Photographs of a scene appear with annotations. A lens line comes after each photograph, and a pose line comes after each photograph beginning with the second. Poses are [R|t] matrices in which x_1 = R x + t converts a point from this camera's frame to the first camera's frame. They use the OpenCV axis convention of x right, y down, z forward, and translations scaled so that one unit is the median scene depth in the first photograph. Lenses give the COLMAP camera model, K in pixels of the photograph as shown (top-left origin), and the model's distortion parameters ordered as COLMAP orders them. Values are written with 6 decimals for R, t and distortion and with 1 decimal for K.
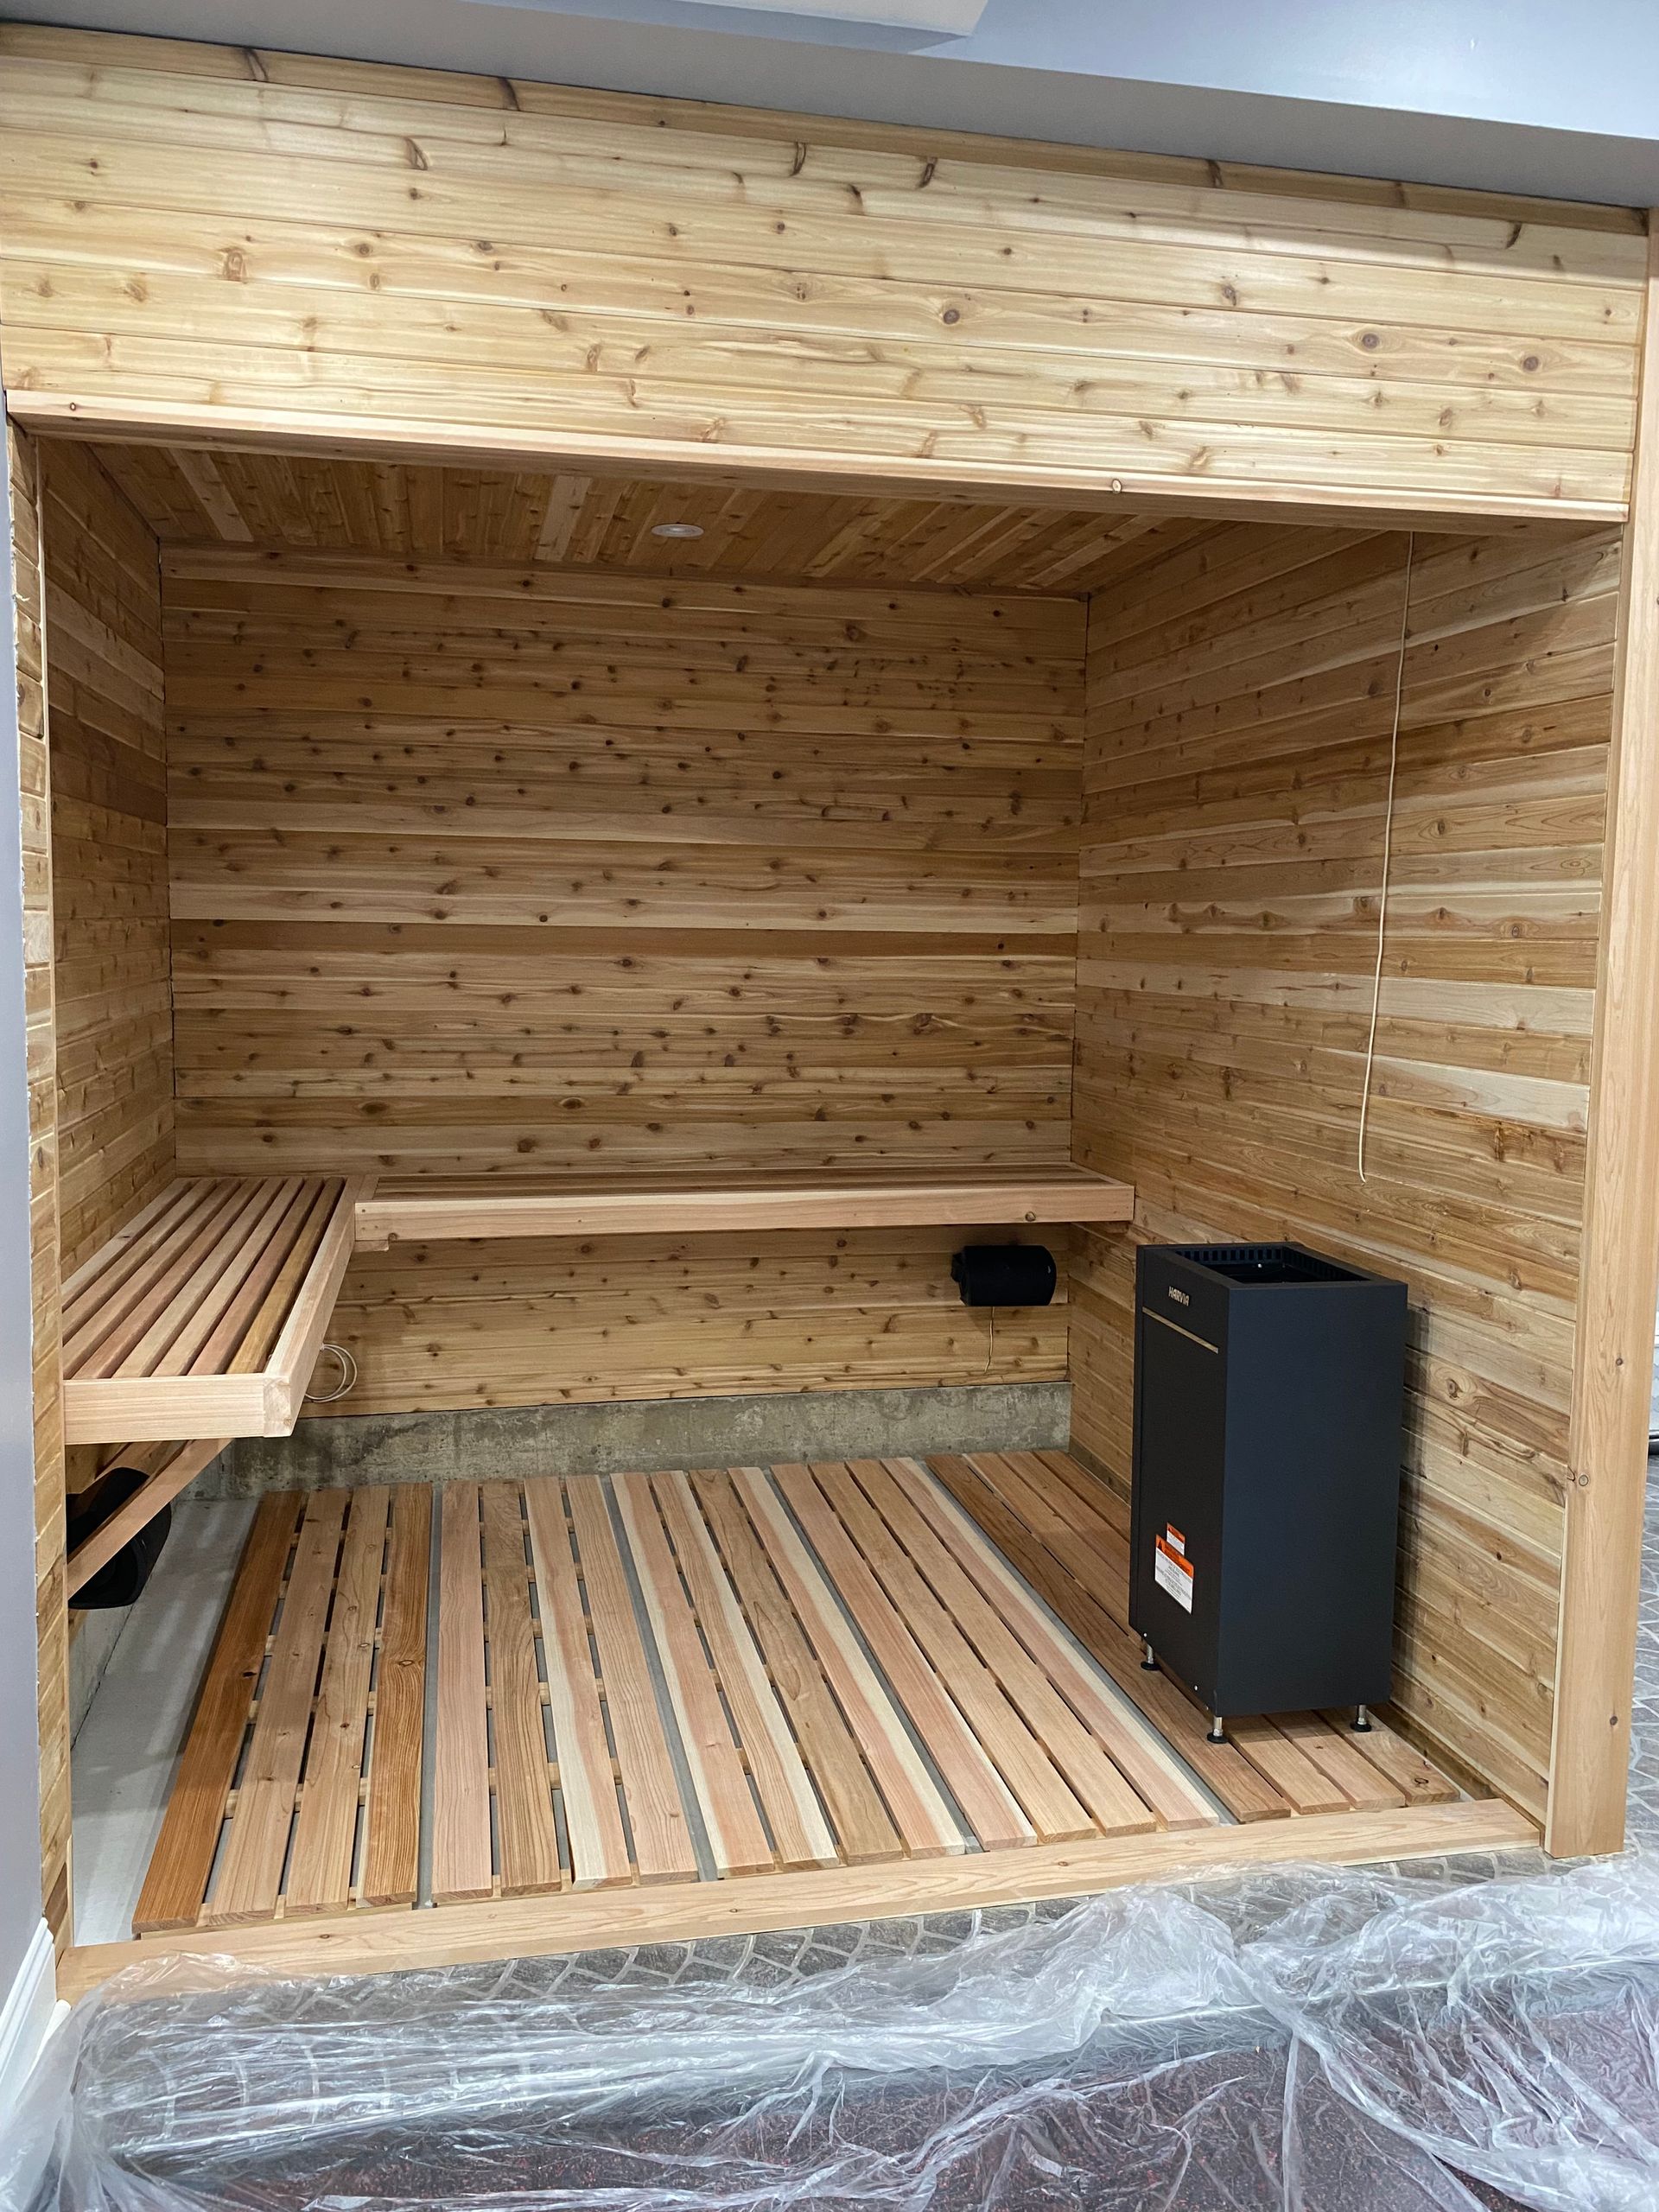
lens RADIAL K [[1719.0, 0, 821.7], [0, 1719.0, 1103.7], [0, 0, 1]] dist [-0.003461, 0.011232]
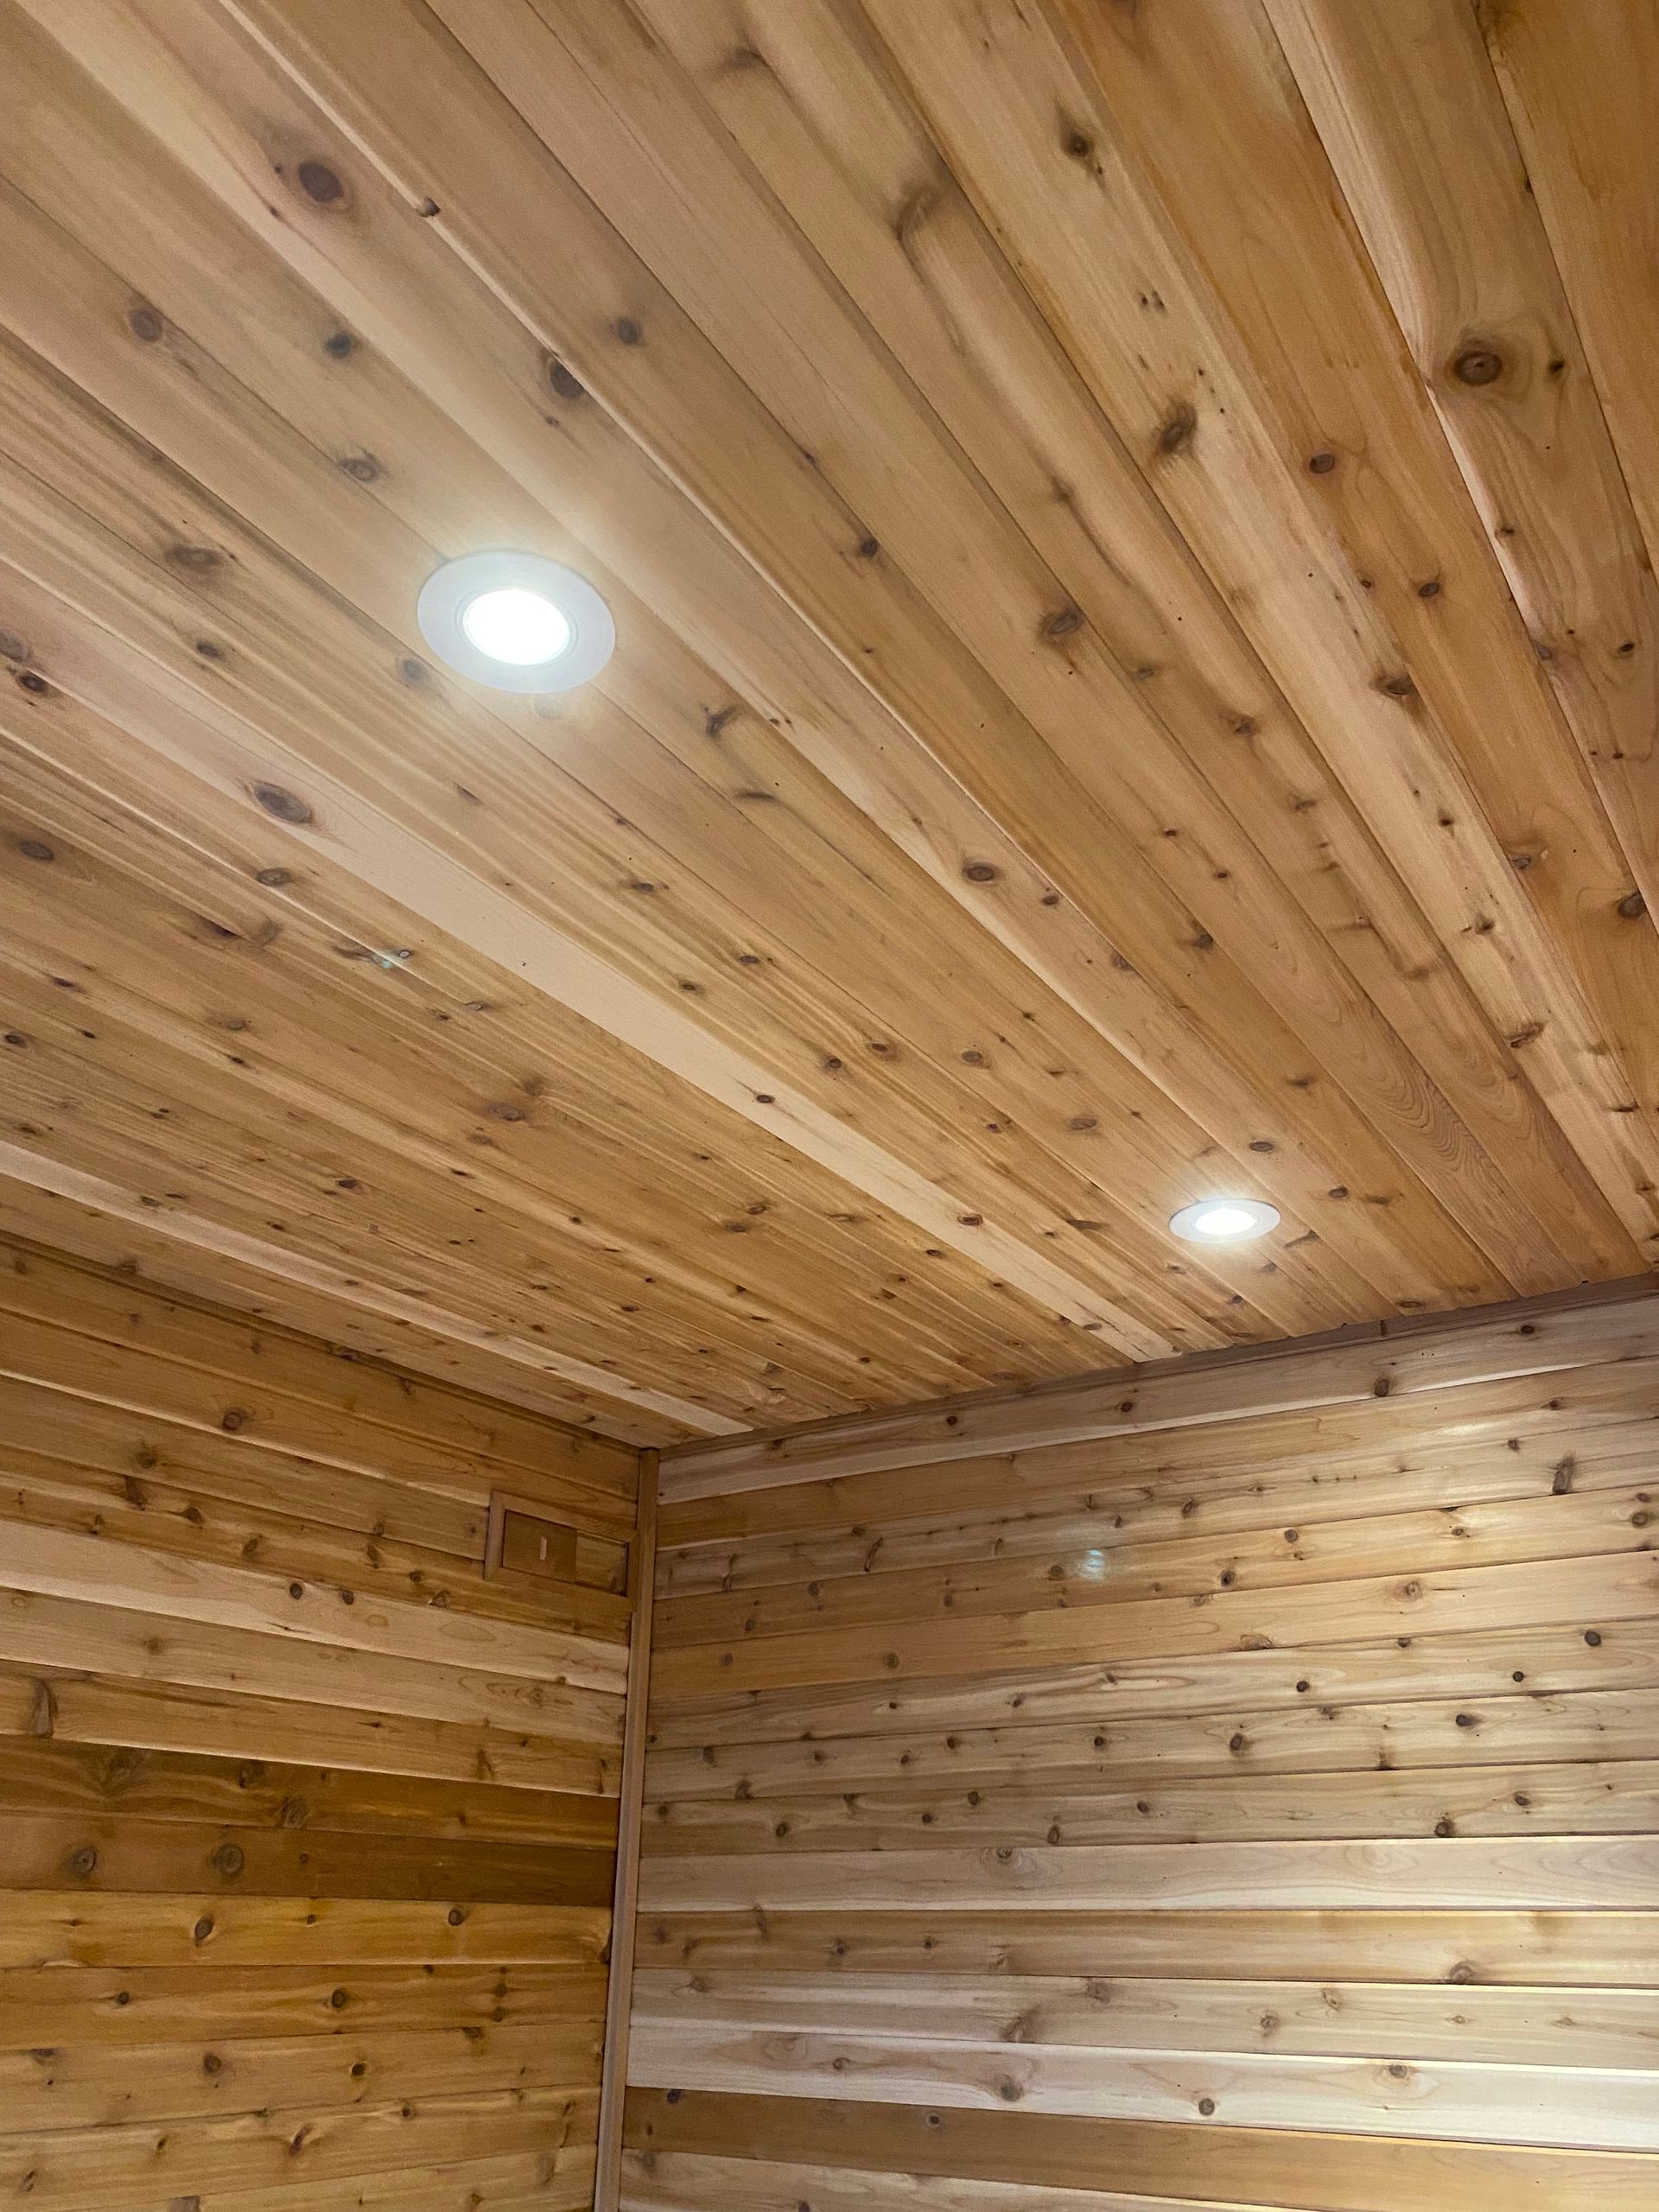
lens RADIAL K [[1719.0, 0, 834.2], [0, 1719.0, 1086.4], [0, 0, 1]] dist [-0.003461, 0.011232]
pose [[0.699038, -0.332964, -0.632835, 0.147339], [-0.069568, 0.849115, -0.523606, -0.093939], [0.711692, 0.410046, 0.570400, 0.576975]]
